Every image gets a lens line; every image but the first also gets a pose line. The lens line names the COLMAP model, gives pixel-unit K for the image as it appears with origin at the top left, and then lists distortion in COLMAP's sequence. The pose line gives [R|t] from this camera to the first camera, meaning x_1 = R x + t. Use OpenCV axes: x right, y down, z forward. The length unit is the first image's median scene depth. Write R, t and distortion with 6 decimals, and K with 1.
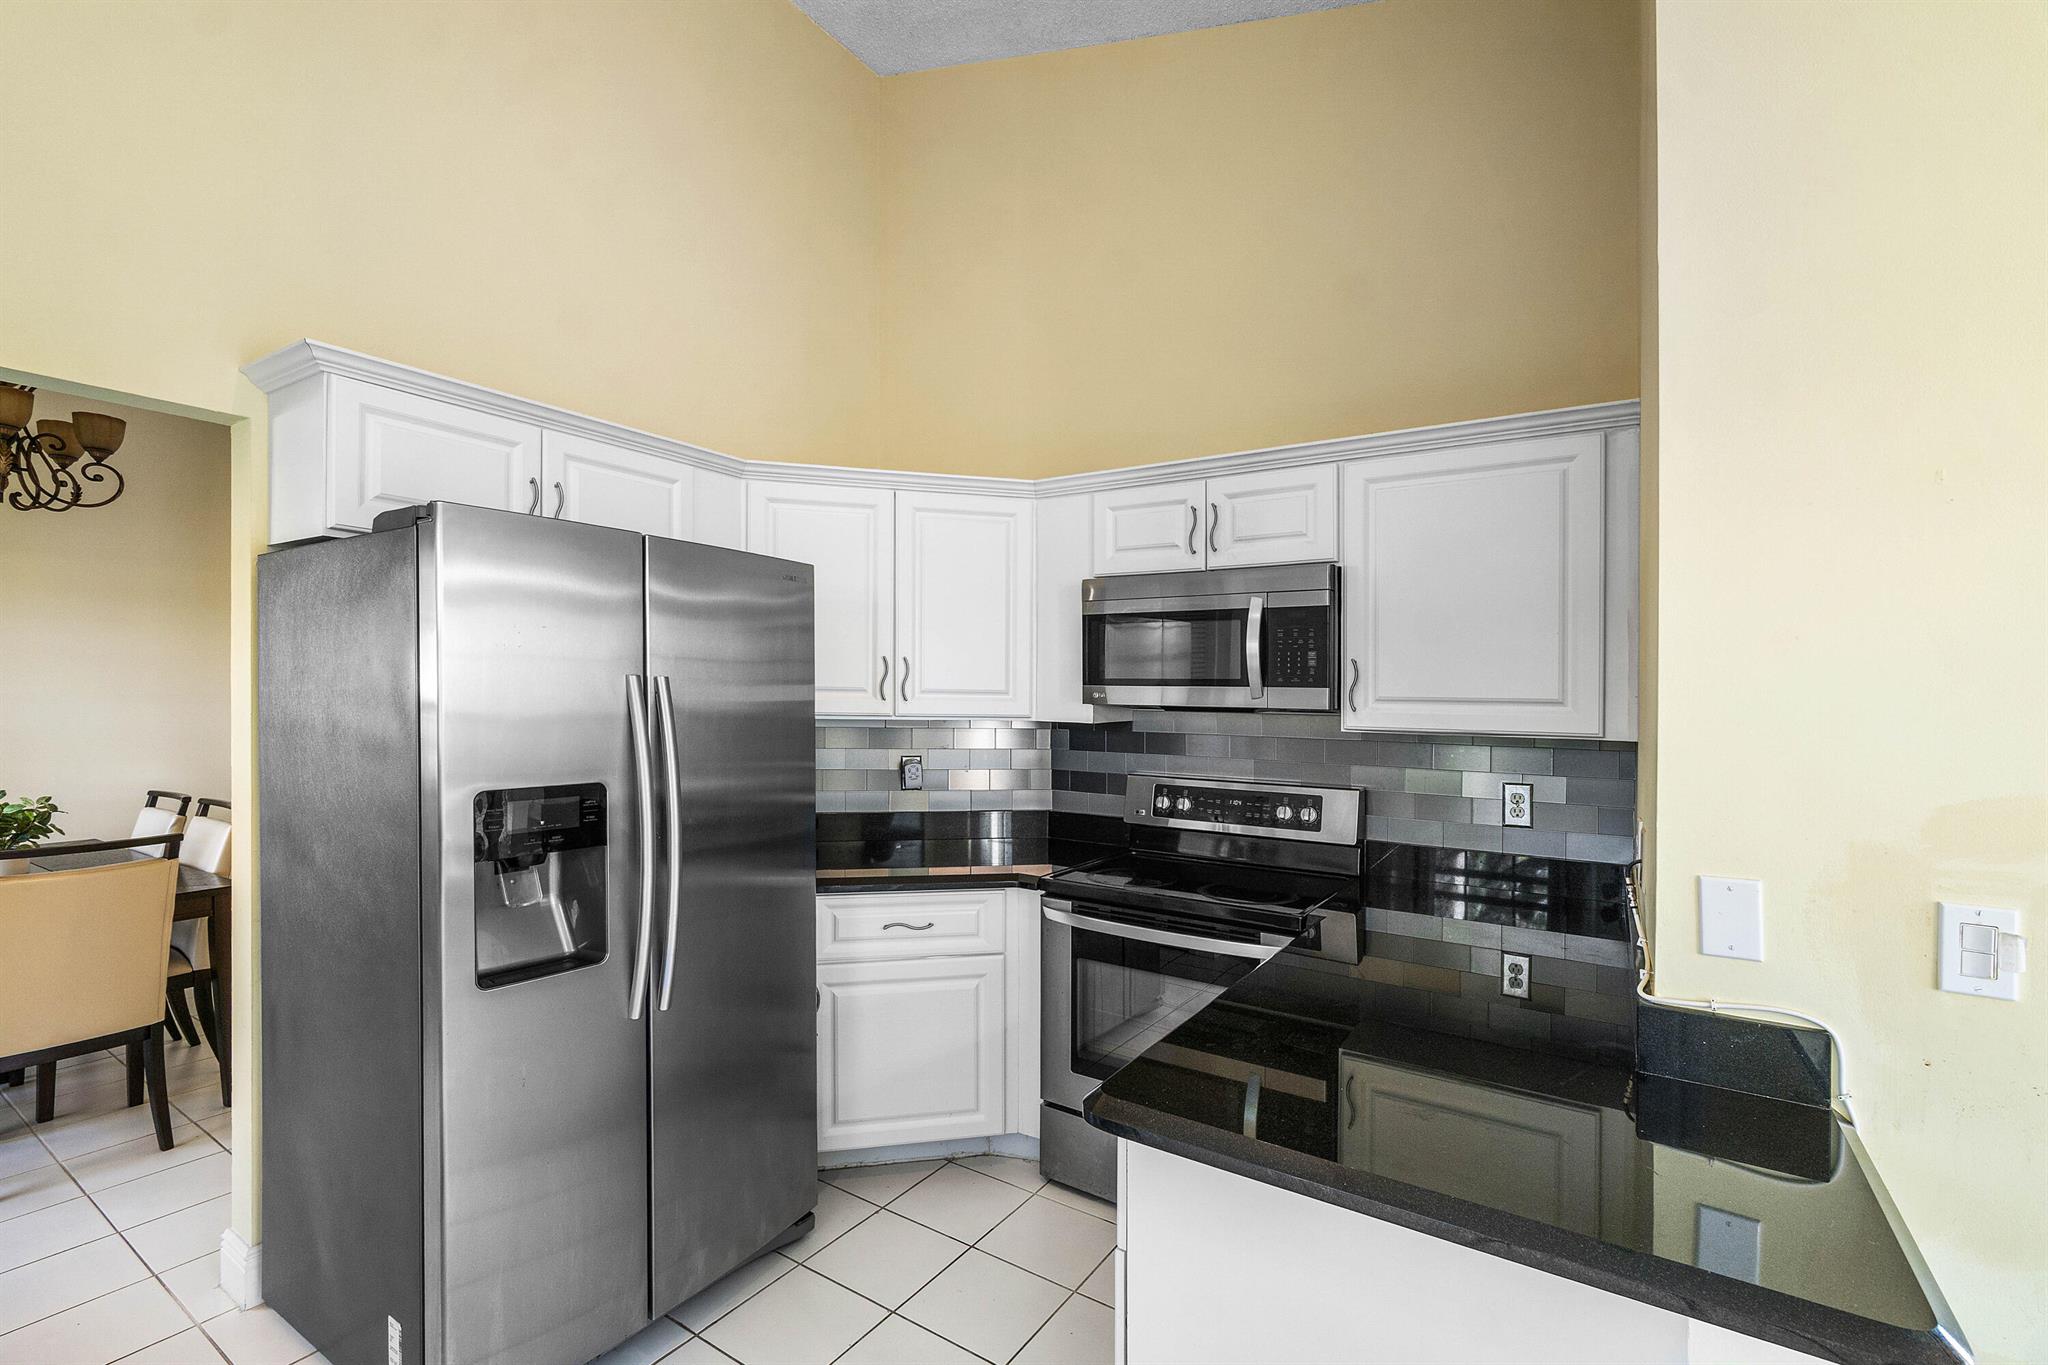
lens RADIAL K [[887.5, 0, 1020.5], [0, 887.5, 684.4], [0, 0, 1]] dist [-0.001323, 0.000474]
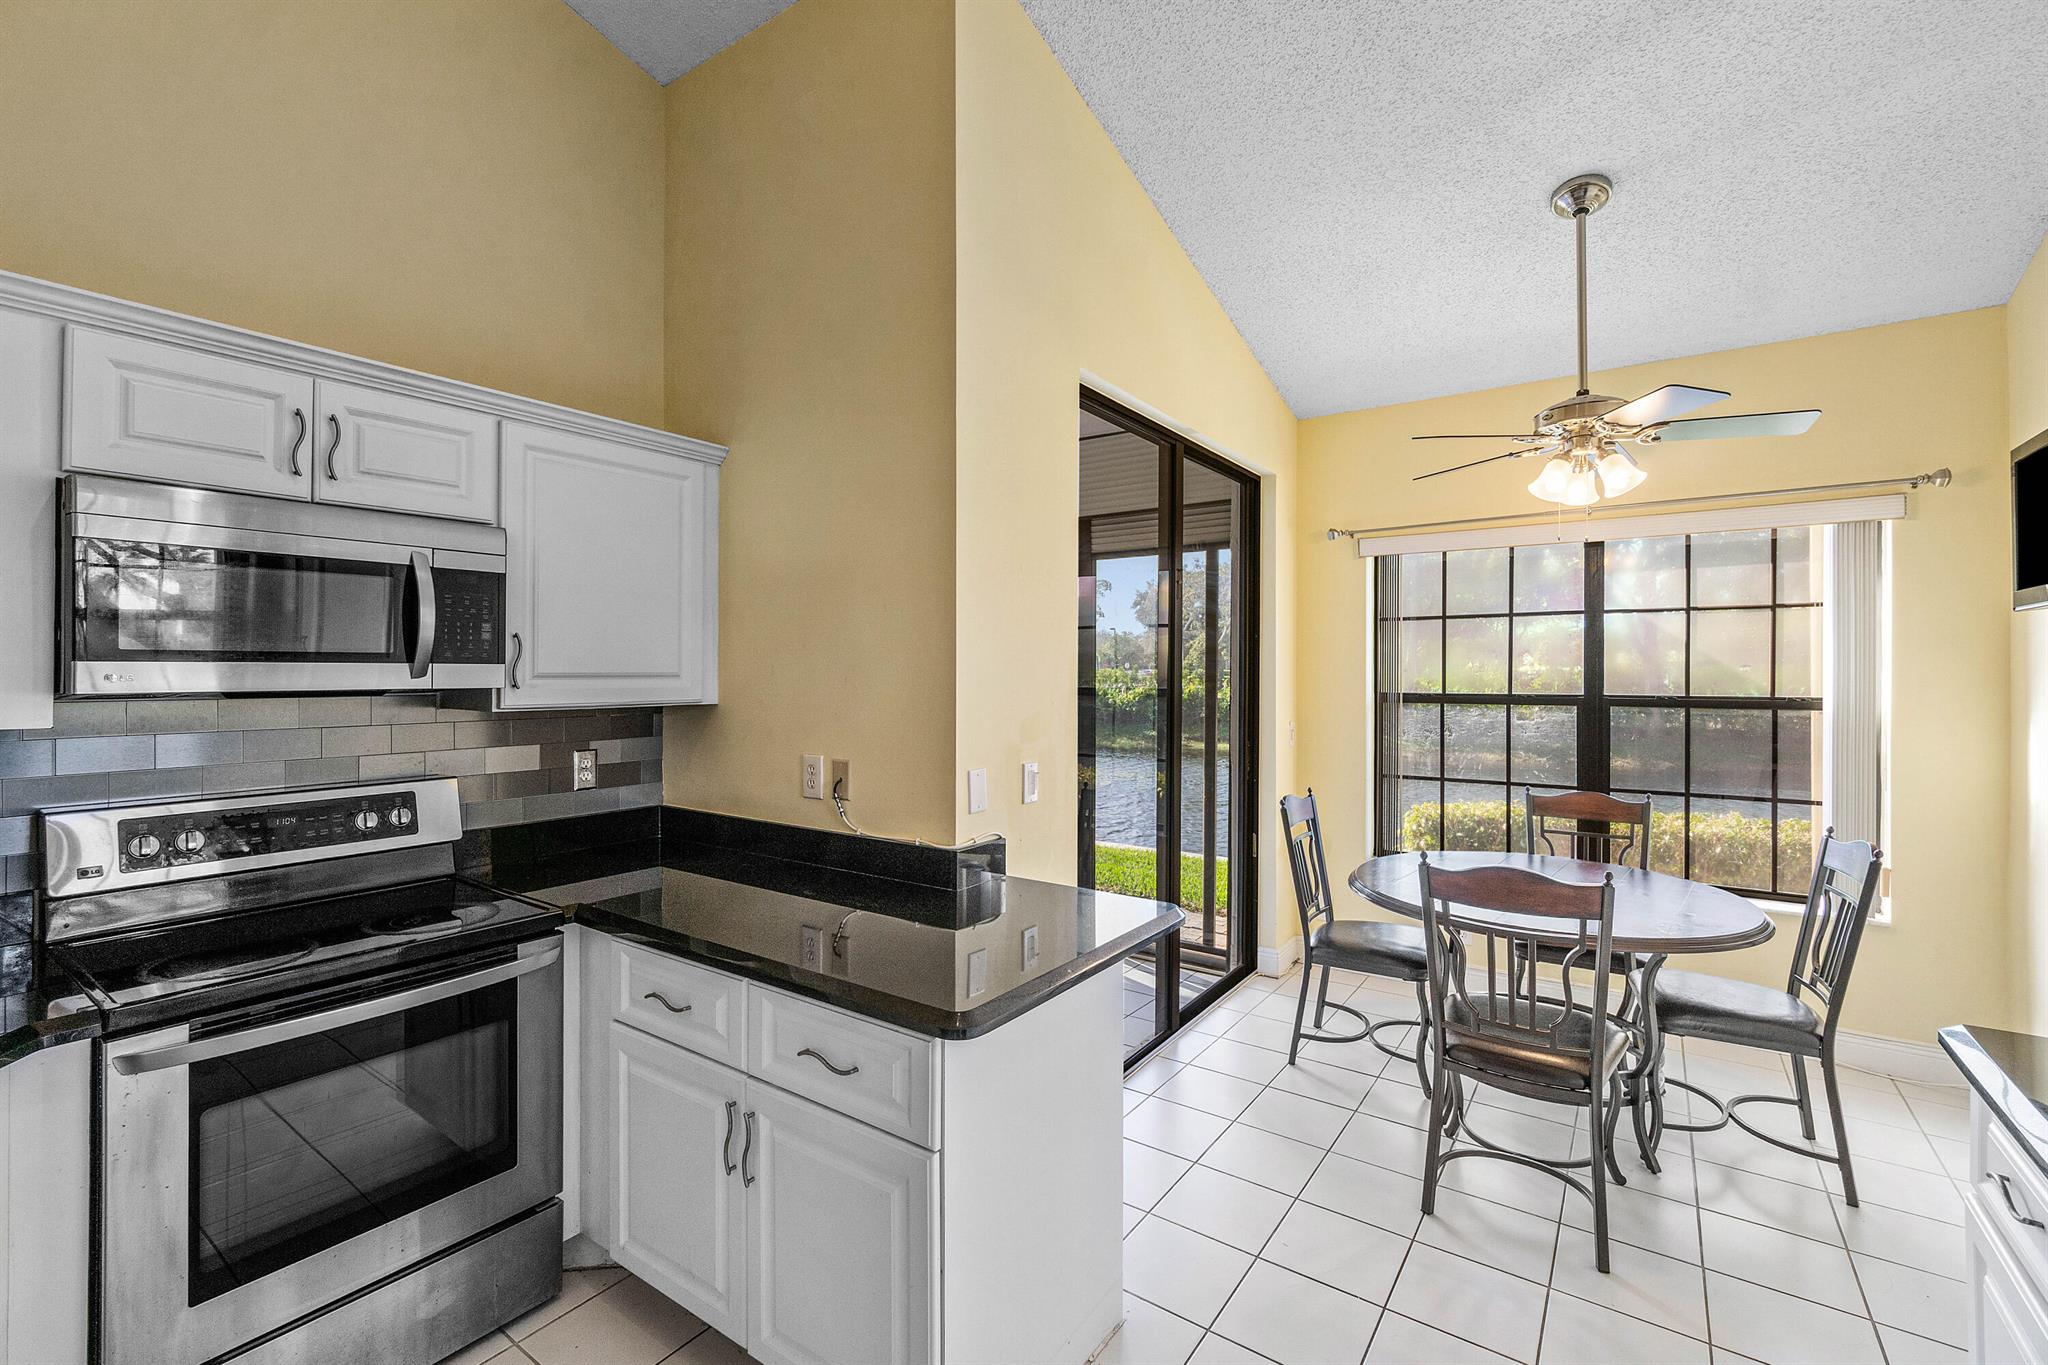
lens RADIAL K [[881.9, 0, 1022.4], [0, 881.9, 649.5], [0, 0, 1]] dist [-0.000516, 0.000137]
pose [[0.045958, 0.009004, 0.998903, -0.489196], [-0.007114, 0.999937, -0.008686, -0.006462], [-0.998918, -0.006707, 0.046019, 0.393540]]
